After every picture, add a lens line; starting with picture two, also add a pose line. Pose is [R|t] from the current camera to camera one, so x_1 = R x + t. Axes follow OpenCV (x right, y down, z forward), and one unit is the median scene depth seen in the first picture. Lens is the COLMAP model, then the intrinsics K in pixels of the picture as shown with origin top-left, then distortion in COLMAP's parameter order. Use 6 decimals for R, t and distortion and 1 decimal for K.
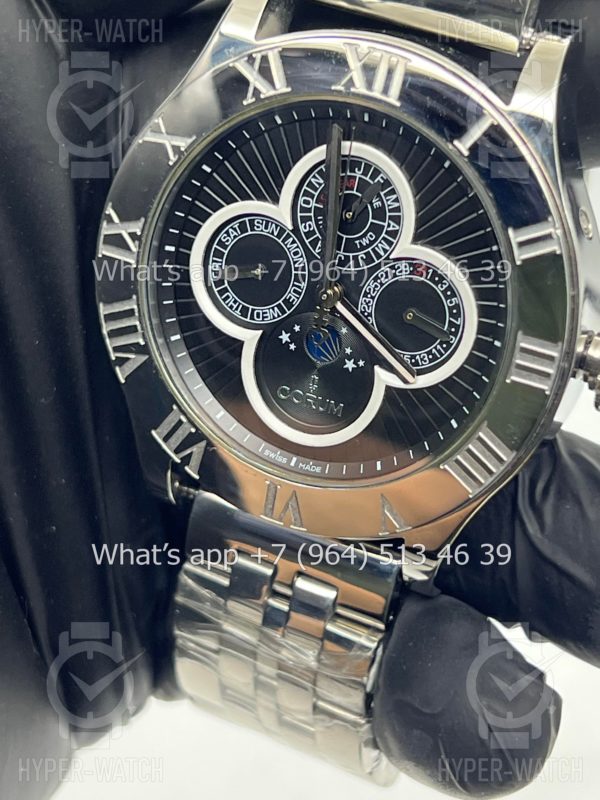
lens RADIAL K [[1870.3, 0, 300.0], [0, 1870.3, 400.0], [0, 0, 1]] dist [0.120066, -0.135771]
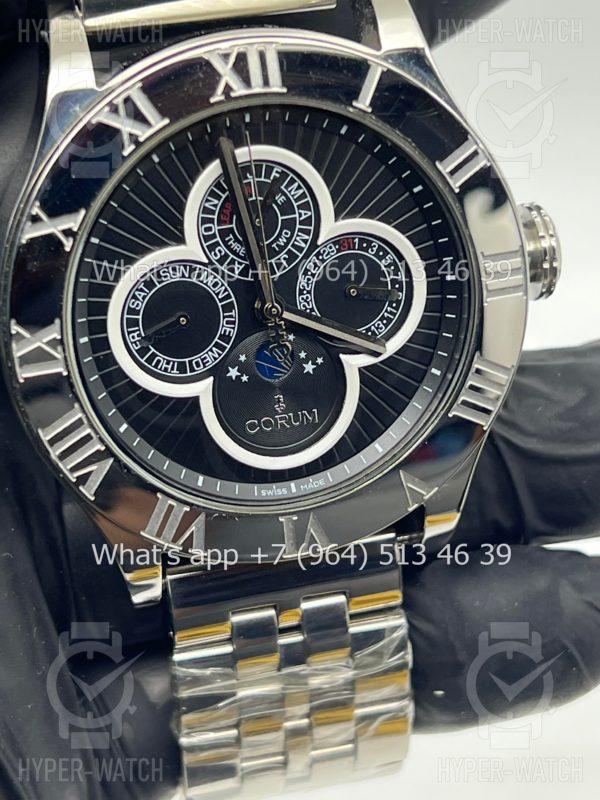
lens RADIAL K [[1870.3, 0, 300.0], [0, 1870.3, 400.0], [0, 0, 1]] dist [0.120066, -0.135771]
pose [[0.755514, -0.430356, 0.493955, -0.461331], [0.430243, 0.894528, 0.121289, -0.123267], [-0.494054, 0.120885, 0.860986, 0.182620]]
